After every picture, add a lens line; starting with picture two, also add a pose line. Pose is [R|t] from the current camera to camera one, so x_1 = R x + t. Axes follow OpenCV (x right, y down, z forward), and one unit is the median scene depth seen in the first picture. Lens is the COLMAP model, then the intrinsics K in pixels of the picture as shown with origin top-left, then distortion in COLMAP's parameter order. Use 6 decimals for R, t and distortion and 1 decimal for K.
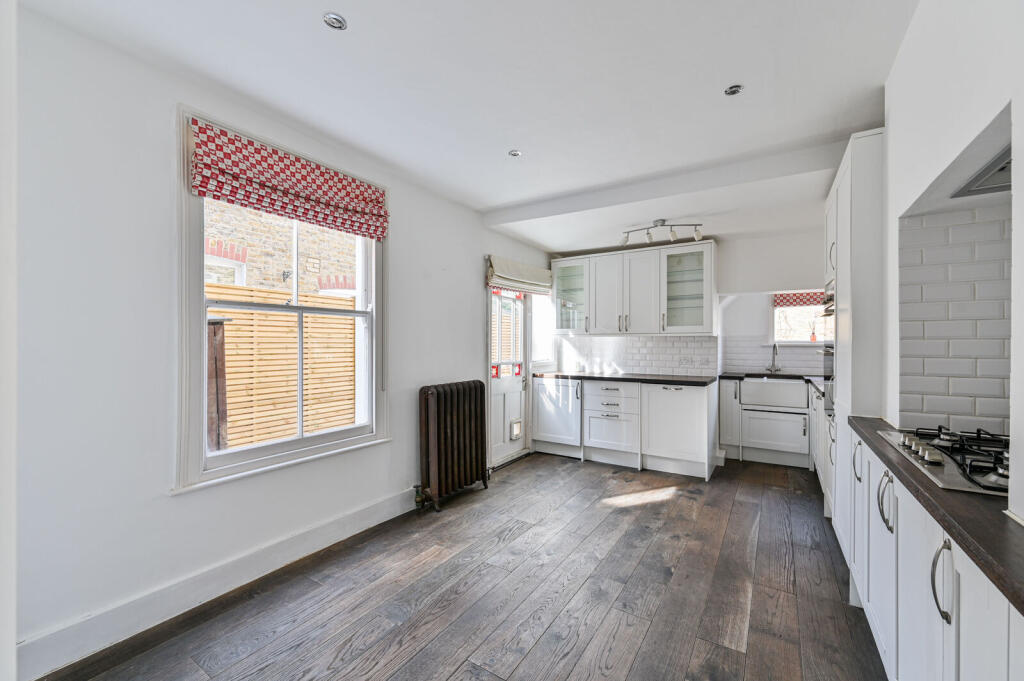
lens RADIAL K [[407.1, 0, 512.1], [0, 407.1, 343.5], [0, 0, 1]] dist [0.000849, -0.000061]
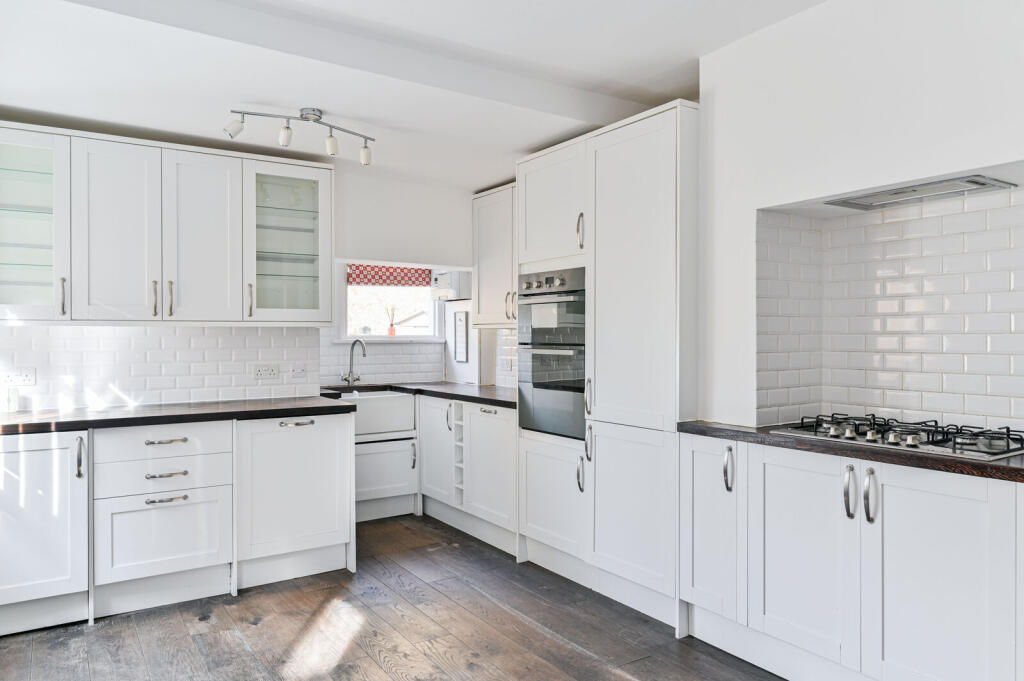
lens RADIAL K [[697.9, 0, 512.0], [0, 697.9, 340.5], [0, 0, 1]] dist [-0.009783, -0.004209]
pose [[0.409268, -0.007501, 0.912383, -0.314561], [0.005632, 0.999968, 0.005695, -0.003528], [-0.912397, 0.002808, 0.409297, 0.333693]]
